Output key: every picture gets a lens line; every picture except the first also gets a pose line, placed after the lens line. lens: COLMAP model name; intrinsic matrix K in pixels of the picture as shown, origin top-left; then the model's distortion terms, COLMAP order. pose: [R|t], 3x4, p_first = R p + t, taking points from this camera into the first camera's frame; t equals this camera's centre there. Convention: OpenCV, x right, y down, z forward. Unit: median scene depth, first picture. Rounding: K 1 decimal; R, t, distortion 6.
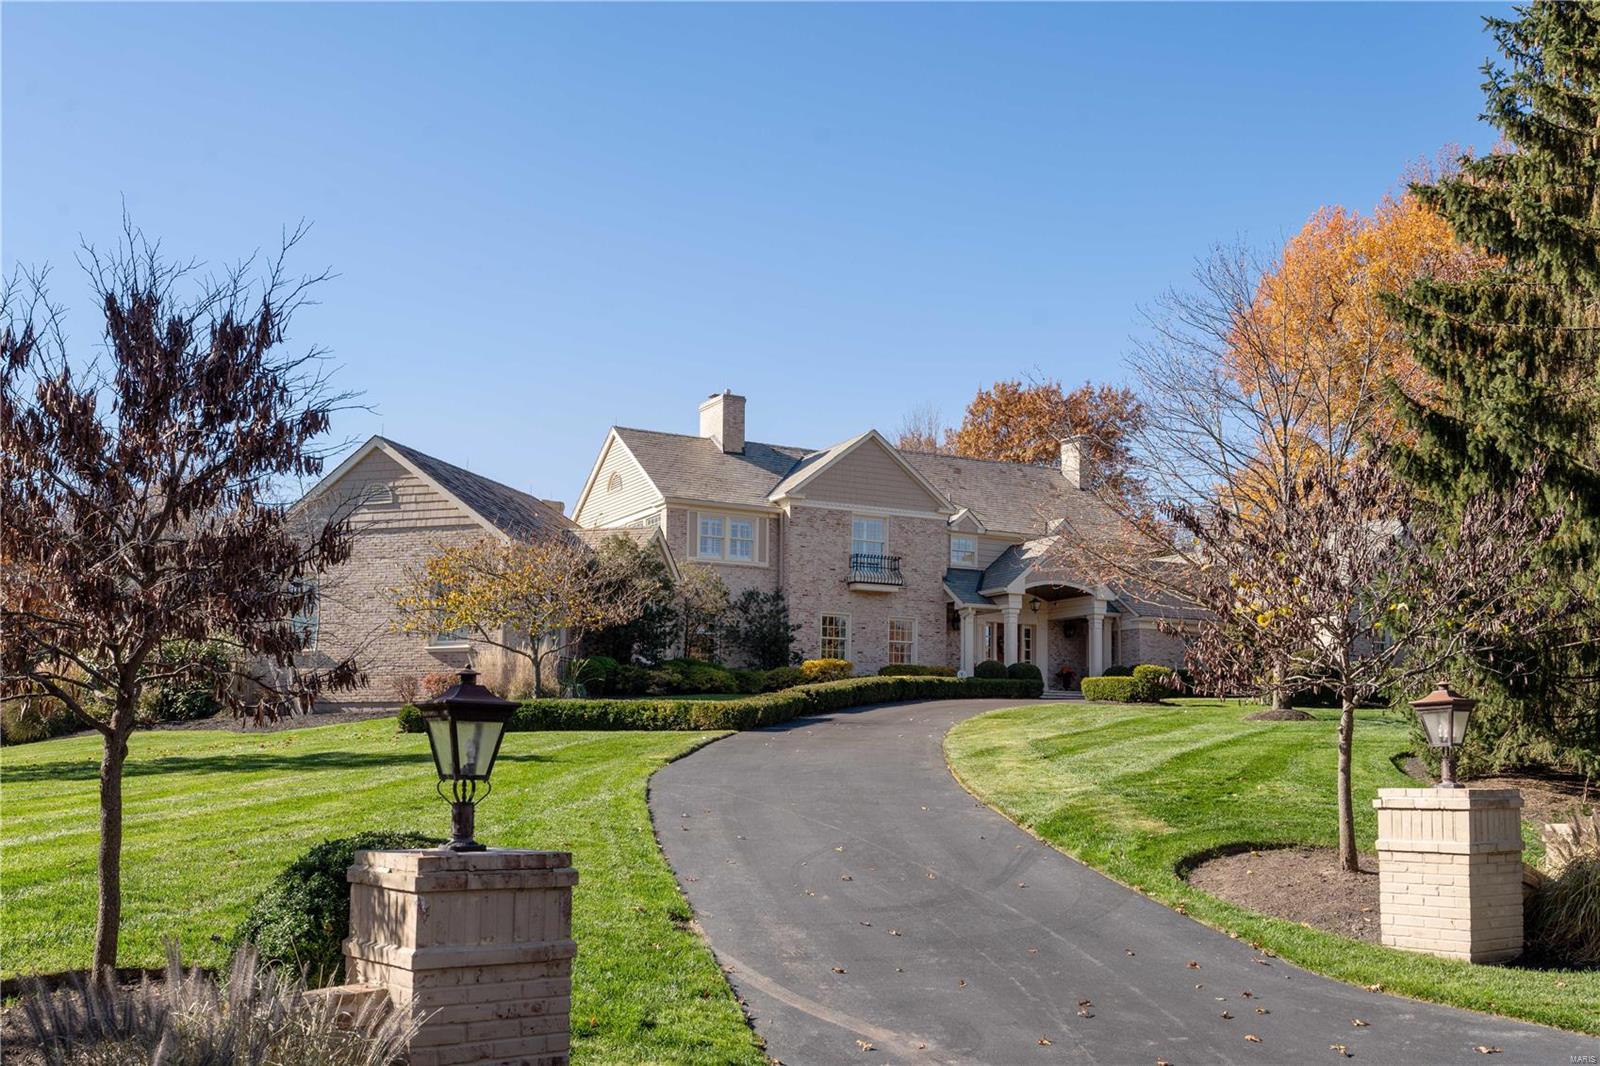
lens RADIAL K [[1574.9, 0, 800.0], [0, 1574.9, 533.0], [0, 0, 1]] dist [-0.005136, -0.000130]
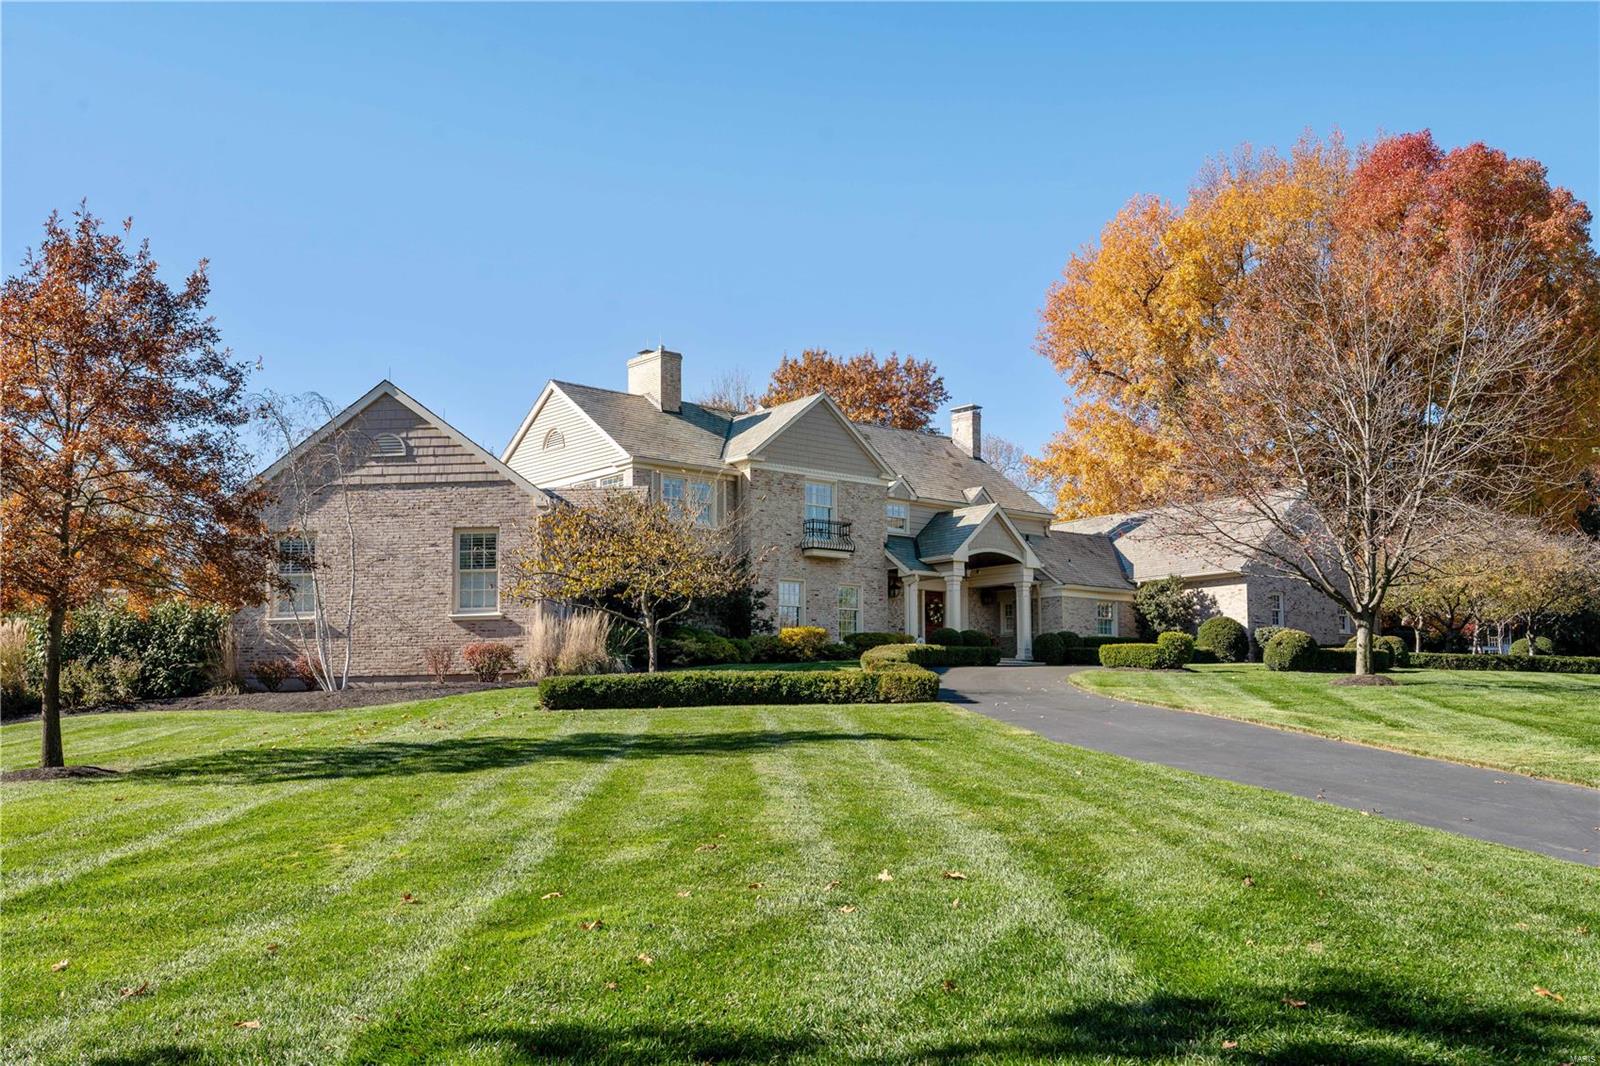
lens RADIAL K [[1559.4, 0, 800.0], [0, 1559.4, 533.0], [0, 0, 1]] dist [-0.000387, -0.000216]
pose [[0.974070, 0.011232, 0.225967, -0.186702], [-0.015810, 0.999705, 0.018459, 0.004116], [-0.225693, -0.021553, 0.973960, 0.059605]]
